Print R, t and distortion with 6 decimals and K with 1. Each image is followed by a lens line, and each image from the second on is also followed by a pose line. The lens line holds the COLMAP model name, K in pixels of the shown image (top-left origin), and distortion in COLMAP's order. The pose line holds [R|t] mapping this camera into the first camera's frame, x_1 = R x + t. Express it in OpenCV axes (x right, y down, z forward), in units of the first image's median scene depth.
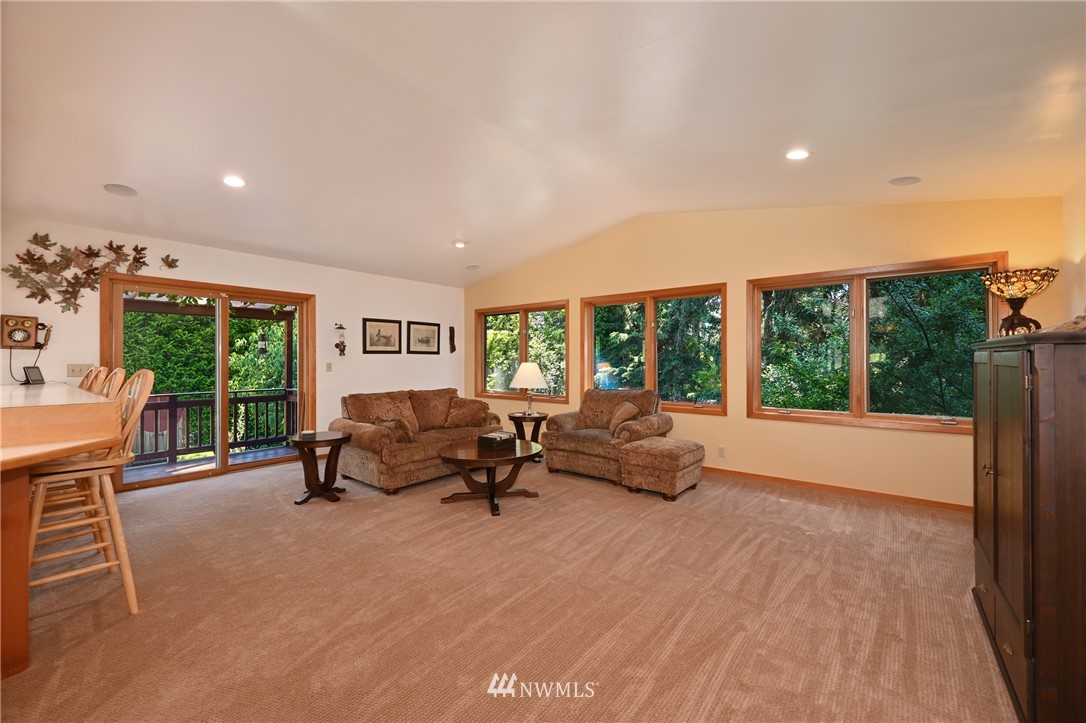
lens RADIAL K [[435.9, 0, 546.5], [0, 435.9, 355.8], [0, 0, 1]] dist [-0.000915, -0.000114]
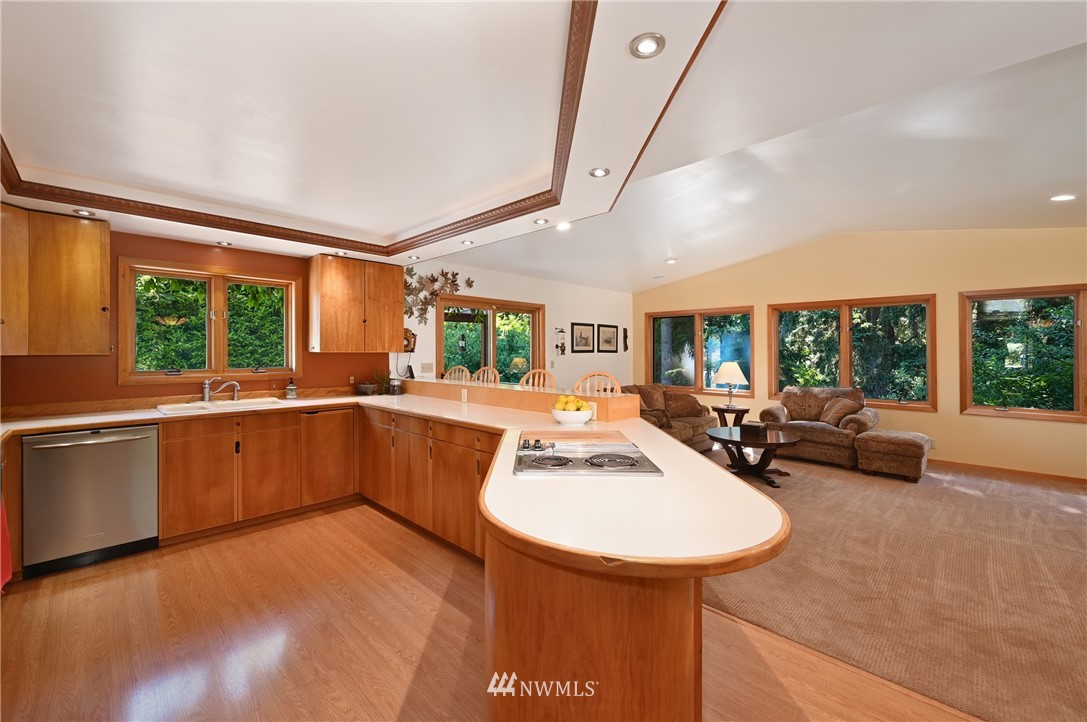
lens RADIAL K [[440.1, 0, 537.5], [0, 440.1, 344.6], [0, 0, 1]] dist [-0.000176, -0.000240]
pose [[0.993989, 0.003537, -0.109421, -0.550011], [-0.004126, 0.999978, -0.005156, -0.029599], [0.109400, 0.005577, 0.993982, -0.278263]]
